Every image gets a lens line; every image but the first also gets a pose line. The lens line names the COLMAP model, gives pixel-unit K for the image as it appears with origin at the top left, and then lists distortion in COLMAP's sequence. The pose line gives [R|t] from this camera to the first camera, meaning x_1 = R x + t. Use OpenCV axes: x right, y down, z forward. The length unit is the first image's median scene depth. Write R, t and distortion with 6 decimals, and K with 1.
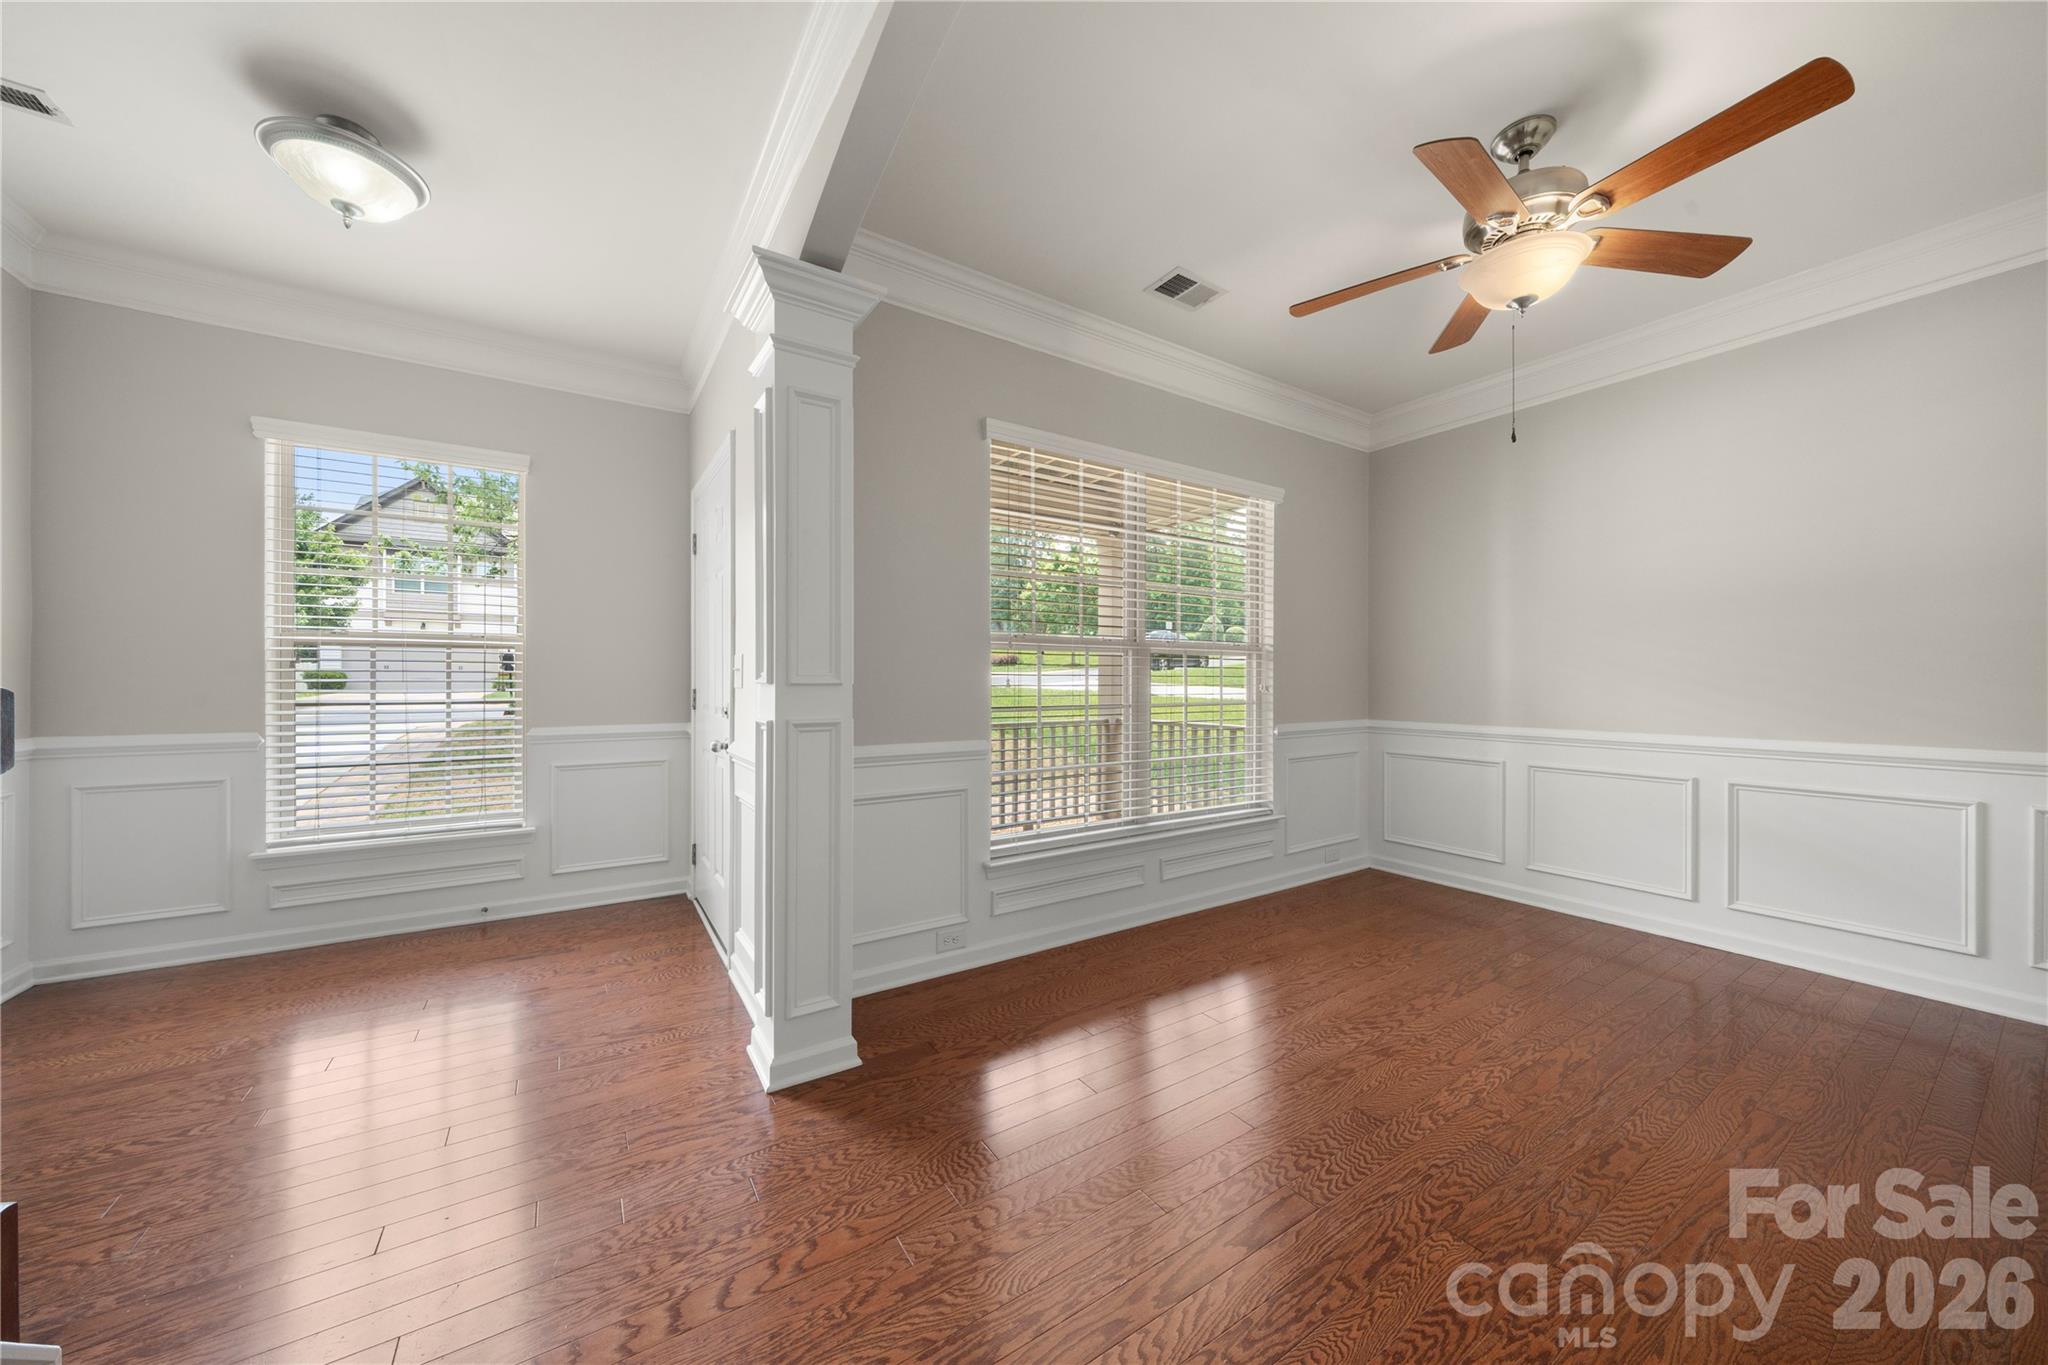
lens RADIAL K [[707.1, 0, 1024.0], [0, 707.1, 682.5], [0, 0, 1]] dist [0.000780, -0.000133]
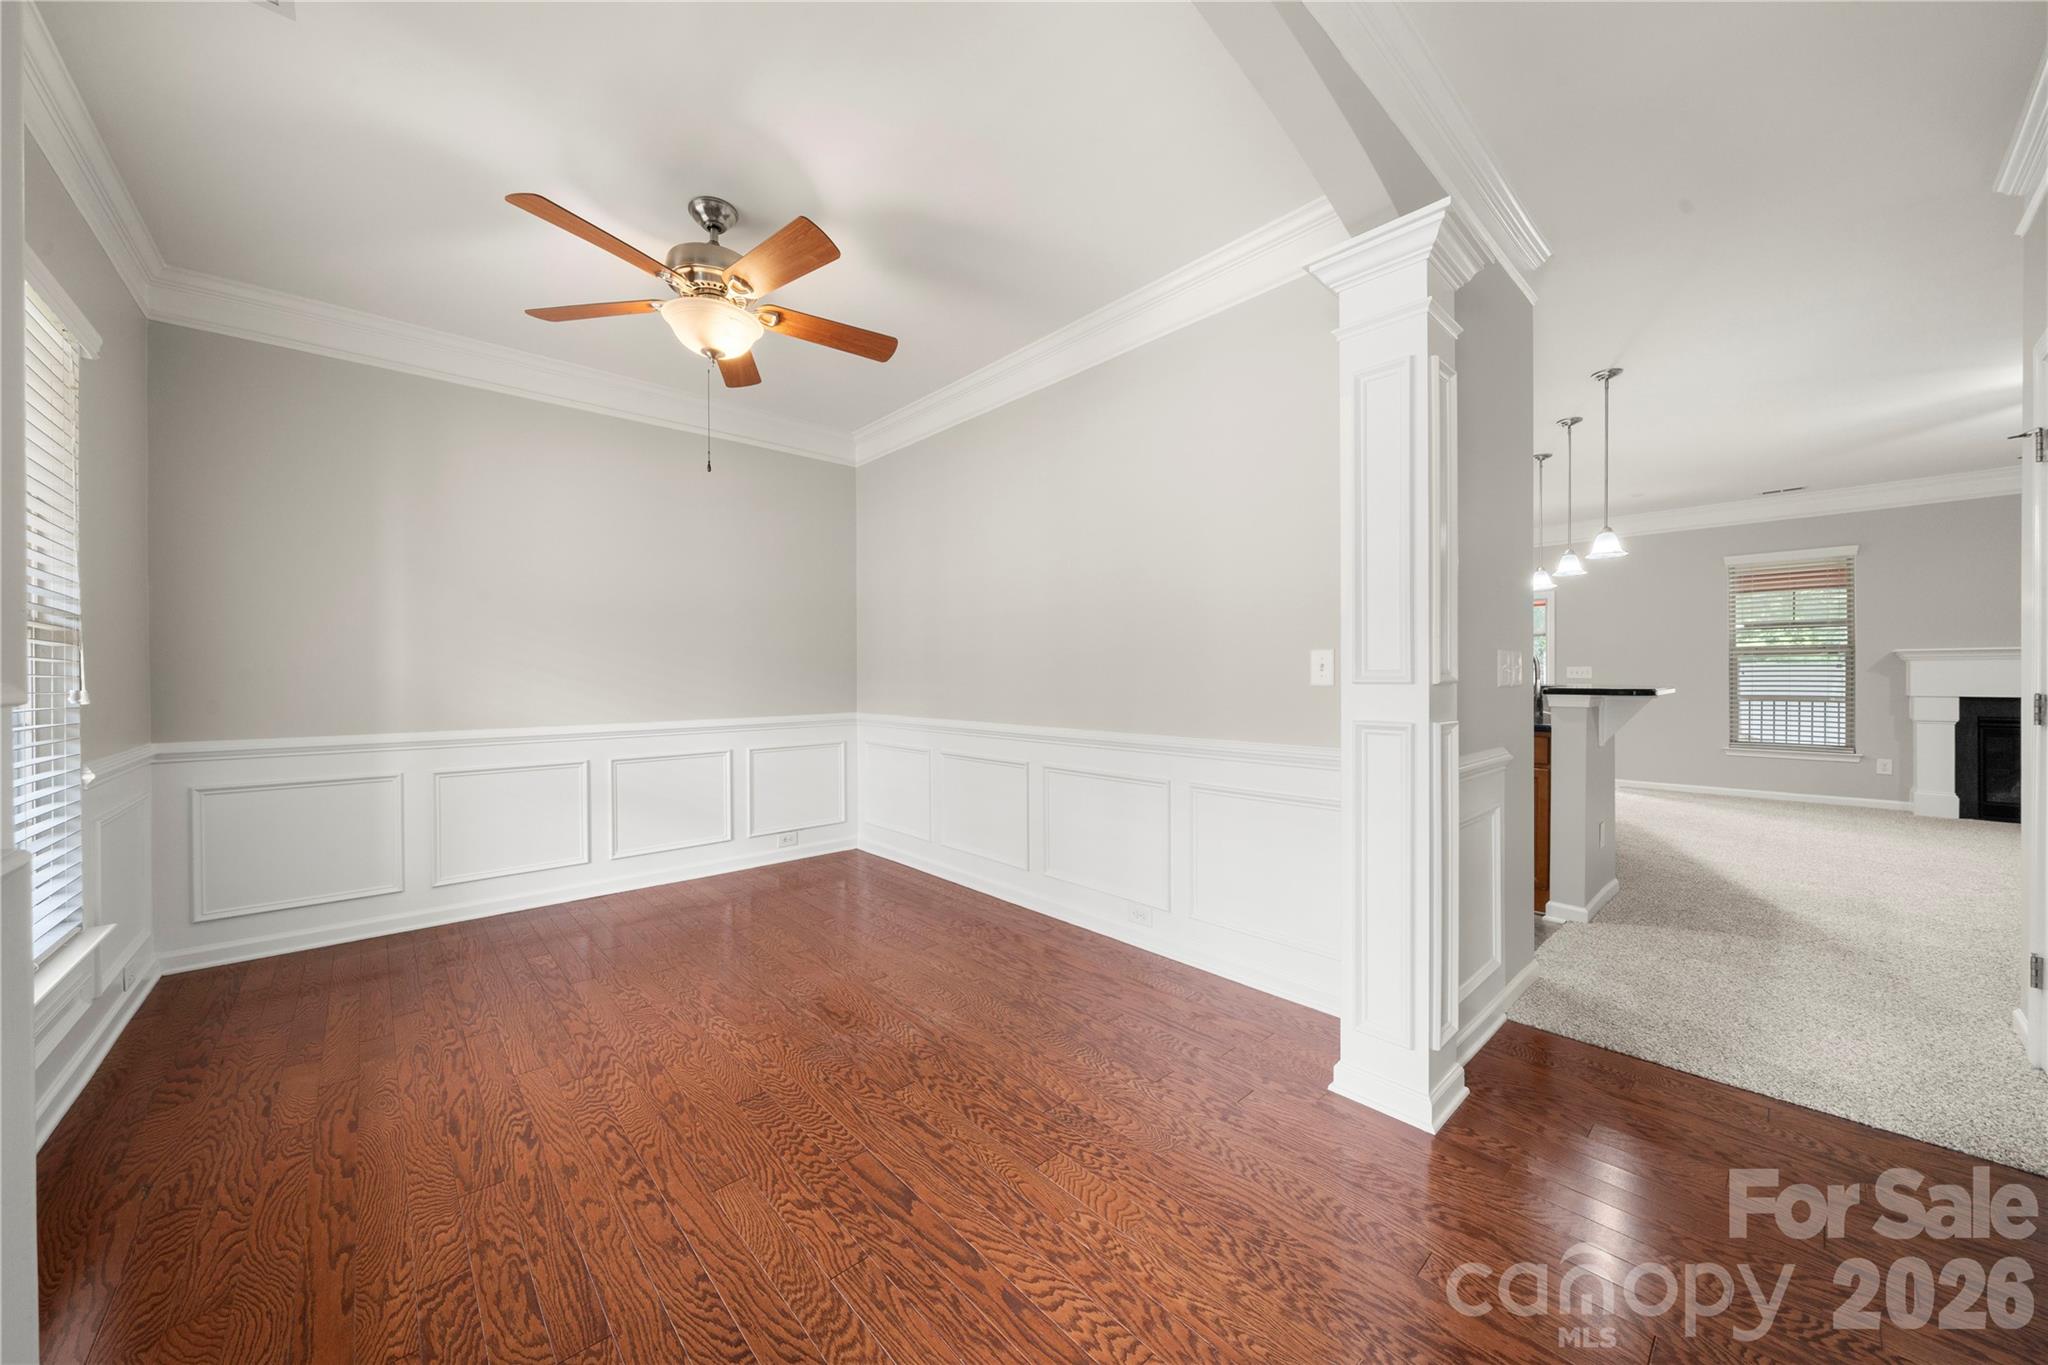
lens RADIAL K [[722.8, 0, 1020.0], [0, 722.8, 676.6], [0, 0, 1]] dist [-0.000219, 0.000030]
pose [[-0.153874, -0.002659, 0.988087, -0.429364], [0.009812, 0.999943, 0.004219, -0.004239], [-0.988042, 0.010344, -0.153839, 0.533722]]
